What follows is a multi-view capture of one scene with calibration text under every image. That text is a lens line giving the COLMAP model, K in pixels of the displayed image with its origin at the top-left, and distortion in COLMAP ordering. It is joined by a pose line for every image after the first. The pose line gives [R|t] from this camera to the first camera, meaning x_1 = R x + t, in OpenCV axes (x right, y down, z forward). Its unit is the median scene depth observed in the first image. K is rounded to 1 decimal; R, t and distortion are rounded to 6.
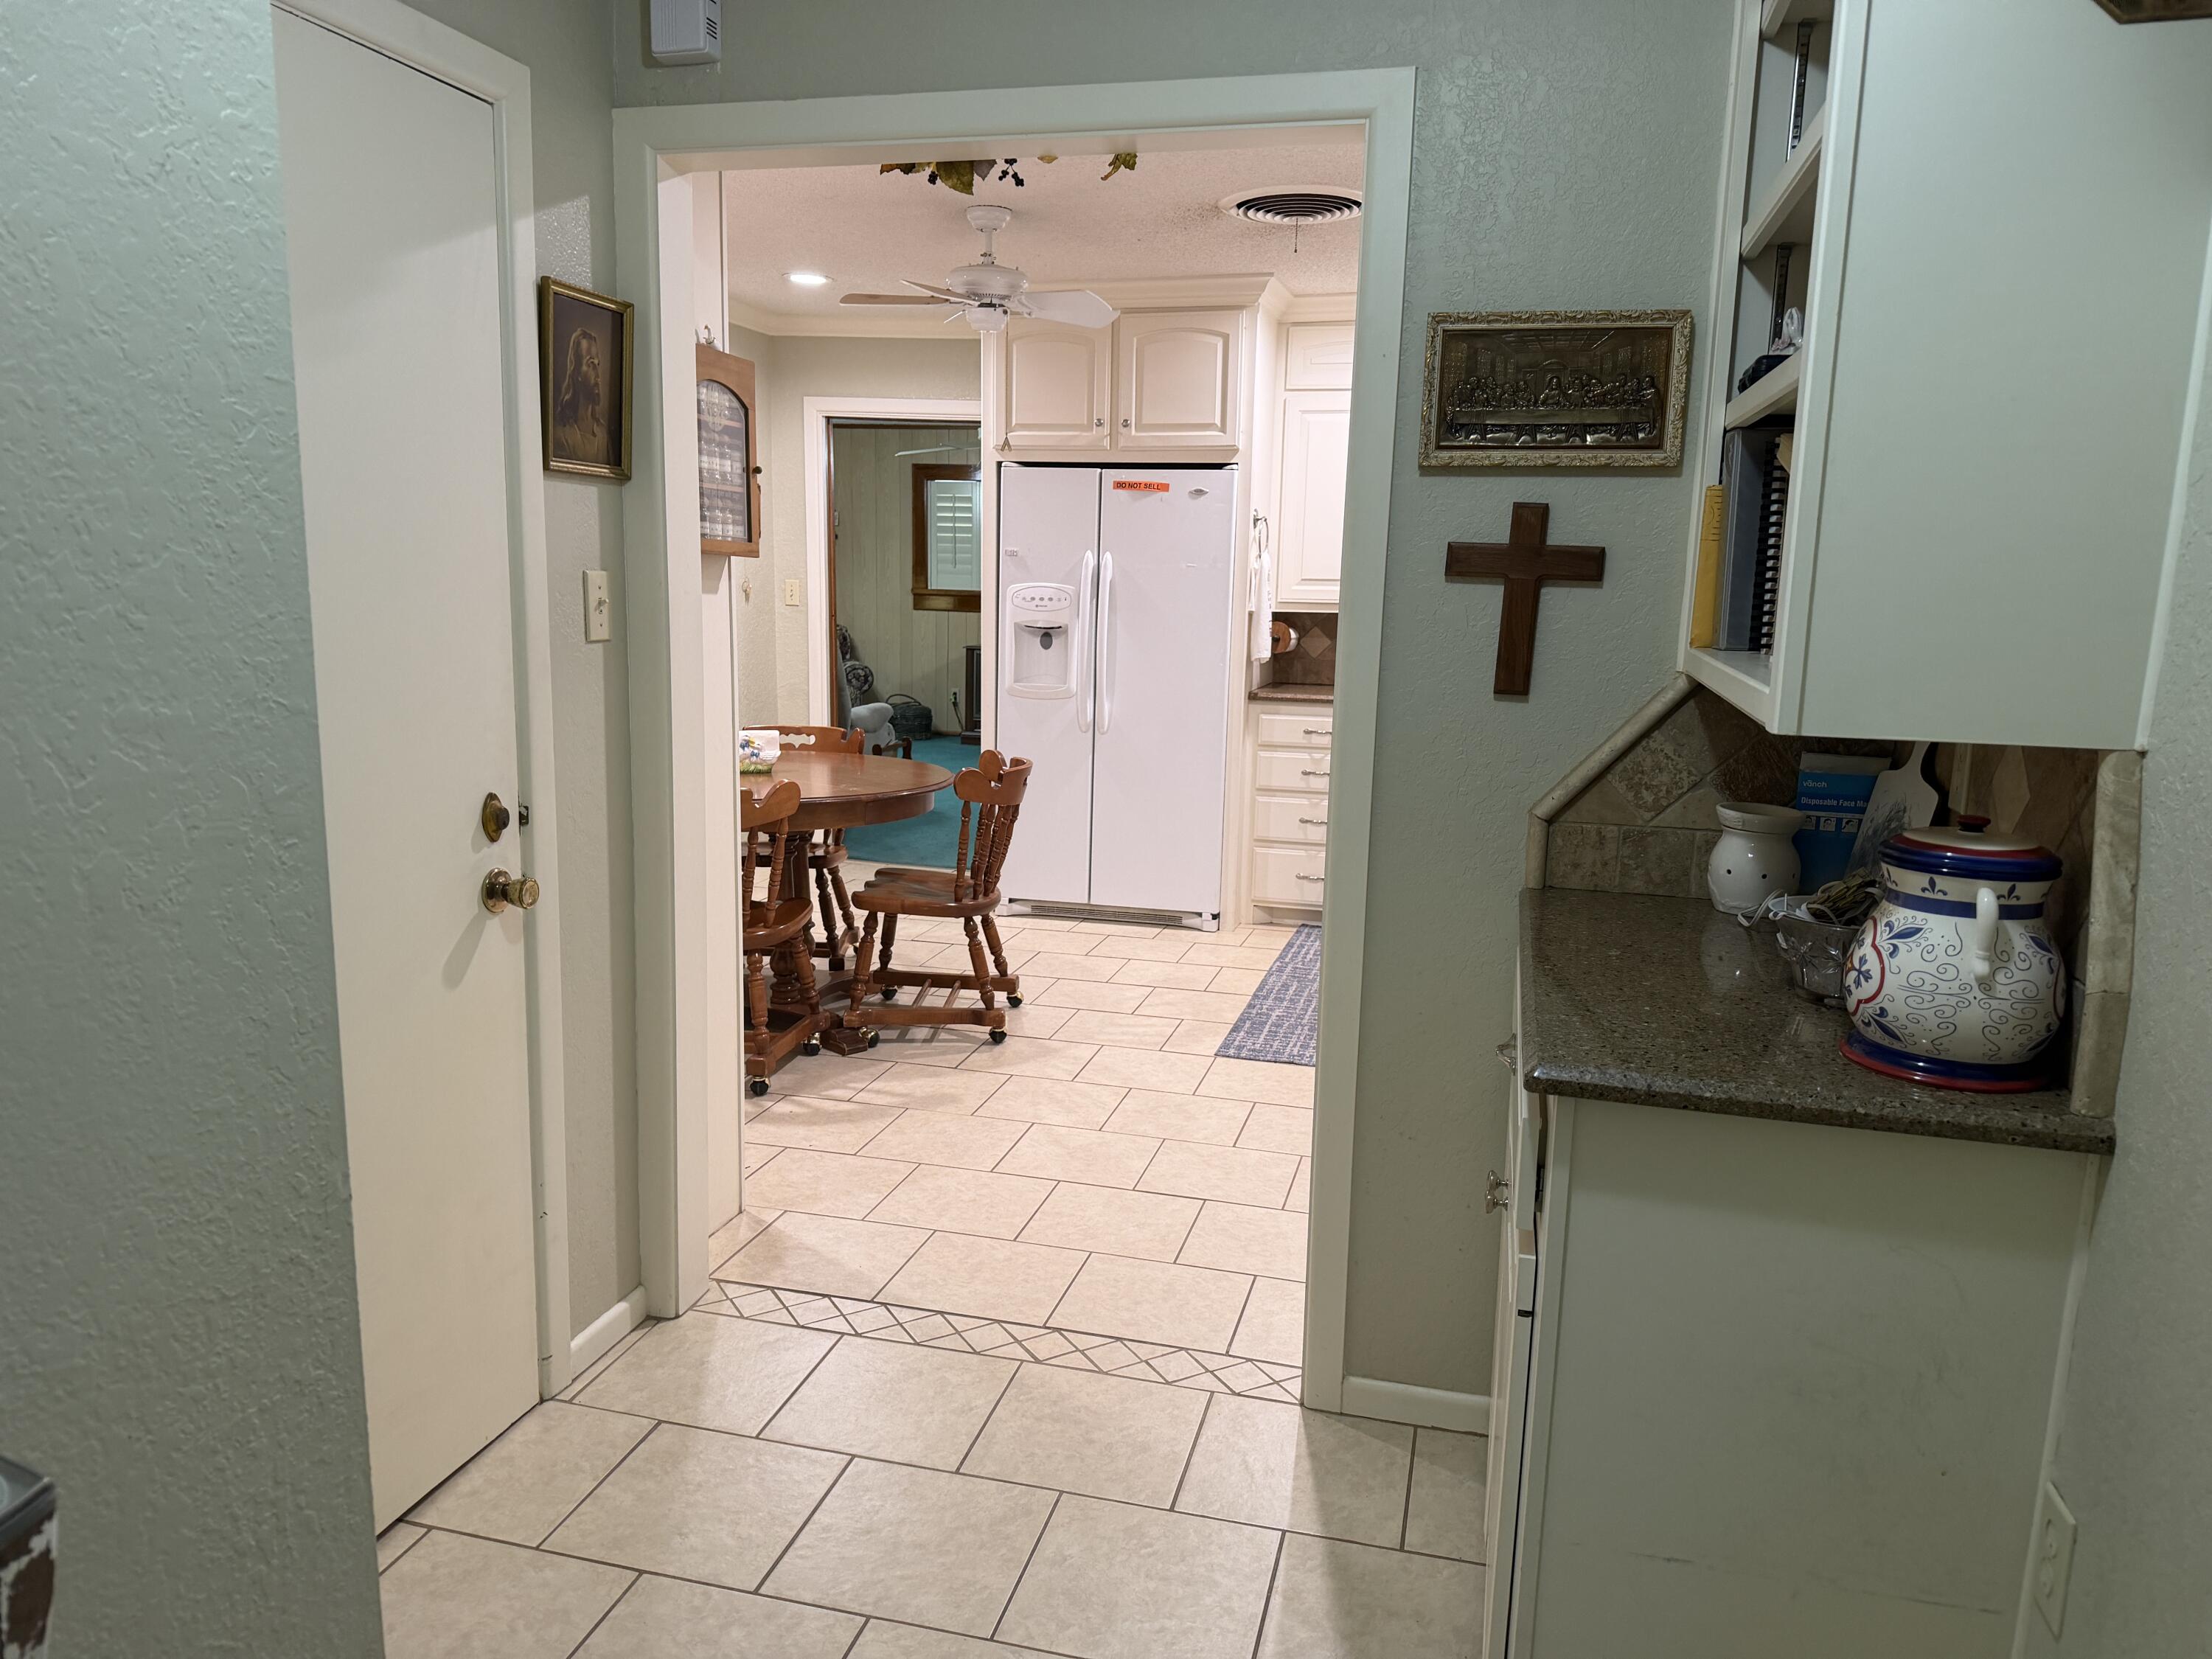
lens RADIAL K [[1564.5, 0, 1106.0], [0, 1564.5, 829.1], [0, 0, 1]] dist [0.016645, -0.016237]
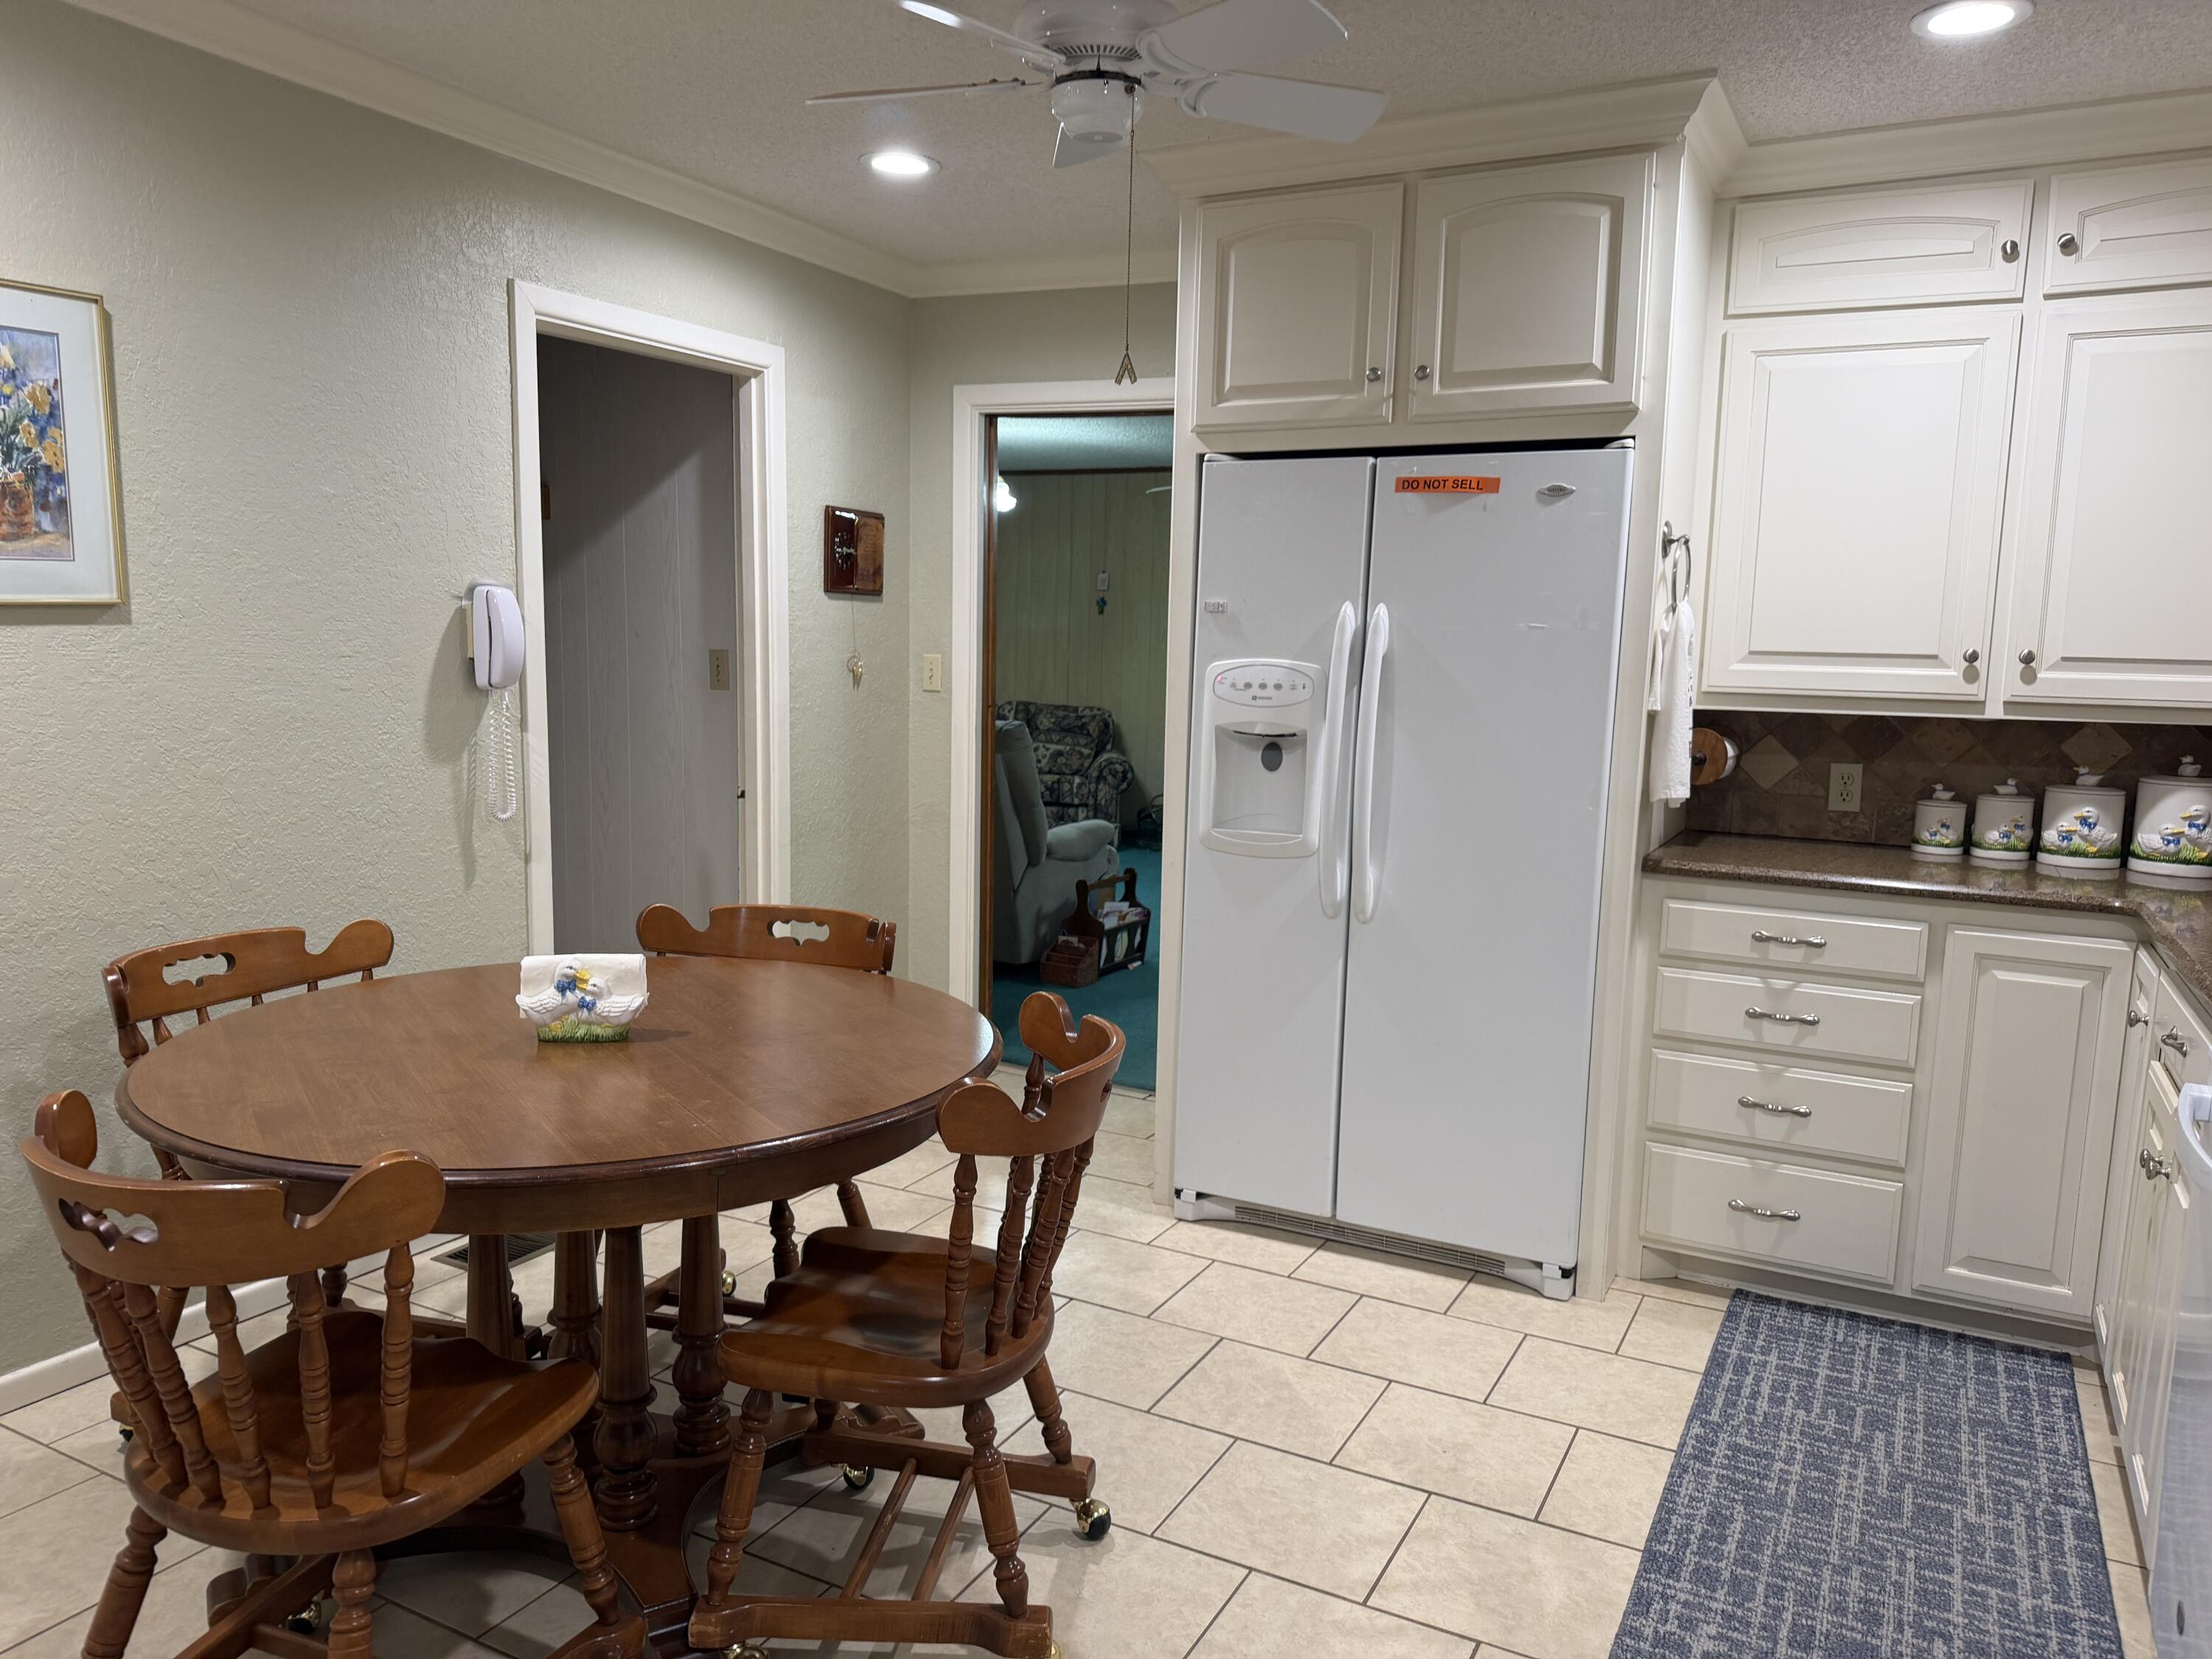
lens RADIAL K [[1564.5, 0, 1053.5], [0, 1564.5, 830.1], [0, 0, 1]] dist [0.016645, -0.016237]
pose [[0.966634, 0.029203, -0.254491, 0.032026], [-0.040690, 0.998371, -0.039988, -0.068390], [0.252909, 0.049009, 0.966248, 0.430472]]
